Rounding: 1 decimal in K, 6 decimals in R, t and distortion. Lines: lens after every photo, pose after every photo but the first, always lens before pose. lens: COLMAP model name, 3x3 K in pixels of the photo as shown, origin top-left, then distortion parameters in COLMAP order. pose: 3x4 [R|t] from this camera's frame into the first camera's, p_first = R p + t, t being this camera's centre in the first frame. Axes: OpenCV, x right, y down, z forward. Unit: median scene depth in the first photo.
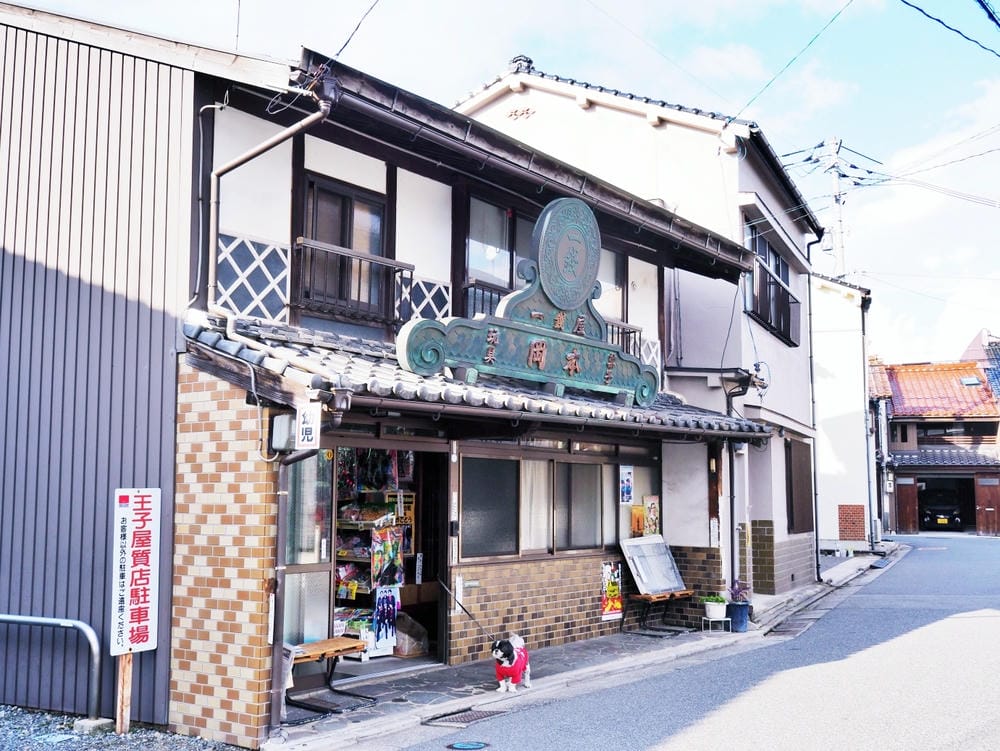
lens RADIAL K [[1017.3, 0, 497.2], [0, 1017.3, 374.5], [0, 0, 1]] dist [0.124954, 0.000000]
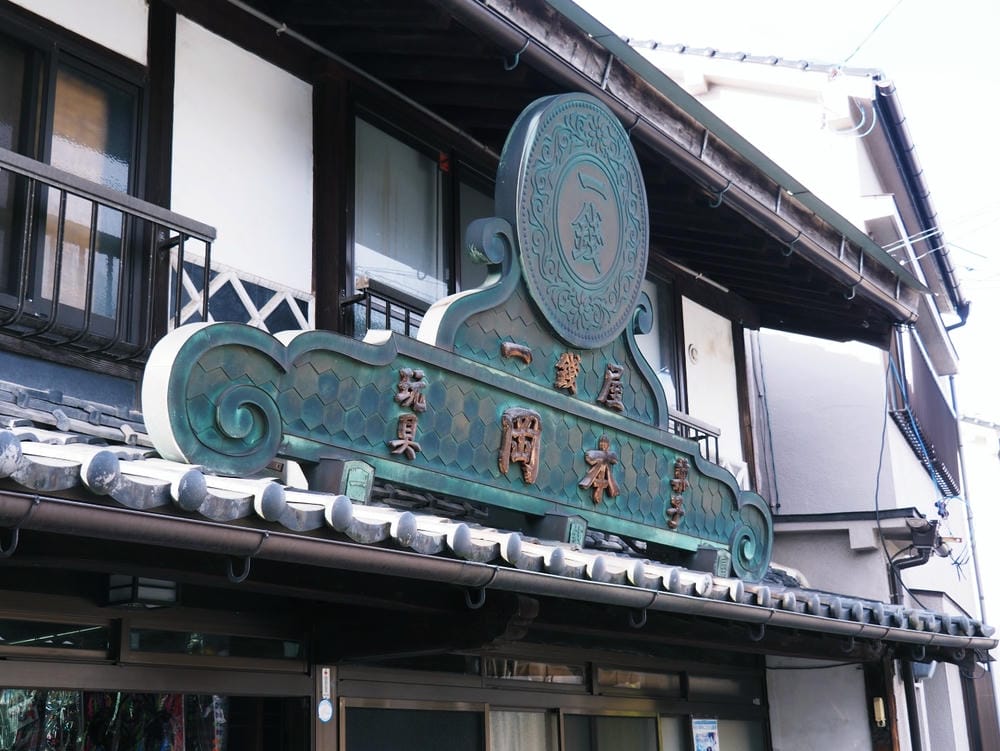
lens RADIAL K [[1348.1, 0, 507.2], [0, 1348.1, 379.1], [0, 0, 1]] dist [0.061135, 0.000000]
pose [[0.997823, -0.026880, 0.060222, 0.001397], [0.036796, 0.984734, -0.170134, 0.045798], [-0.054729, 0.171980, 0.983579, 0.435501]]
